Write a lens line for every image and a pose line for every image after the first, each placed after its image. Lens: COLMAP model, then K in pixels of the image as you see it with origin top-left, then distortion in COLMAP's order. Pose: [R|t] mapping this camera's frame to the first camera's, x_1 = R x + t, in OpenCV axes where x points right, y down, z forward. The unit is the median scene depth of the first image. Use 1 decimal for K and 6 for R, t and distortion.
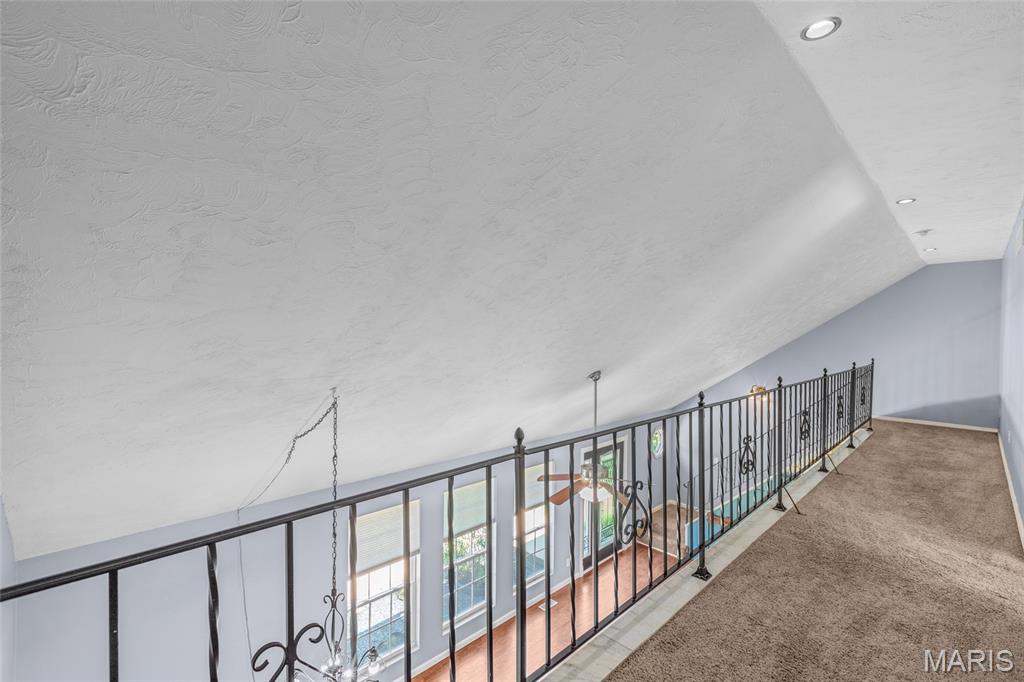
lens RADIAL K [[458.4, 0, 512.0], [0, 458.4, 335.4], [0, 0, 1]] dist [0.001854, 0.000605]
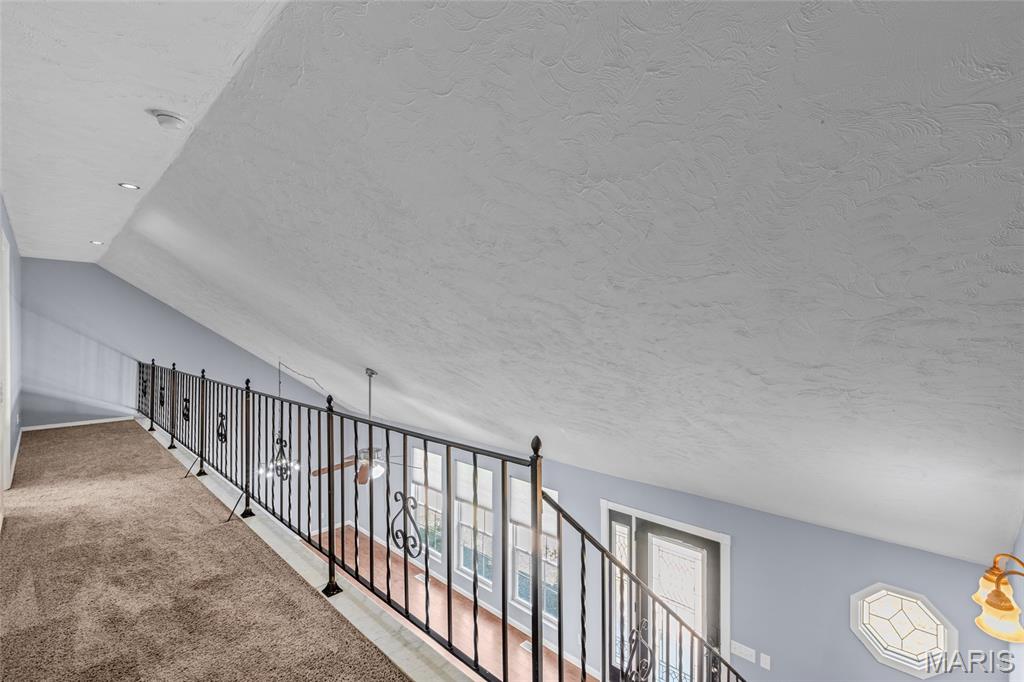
lens RADIAL K [[458.4, 0, 512.0], [0, 458.4, 335.4], [0, 0, 1]] dist [0.001854, 0.000605]
pose [[0.016770, -0.013710, -0.999765, 1.253677], [-0.006655, 0.999882, -0.013823, 0.007666], [0.999837, 0.006885, 0.016677, 1.235149]]
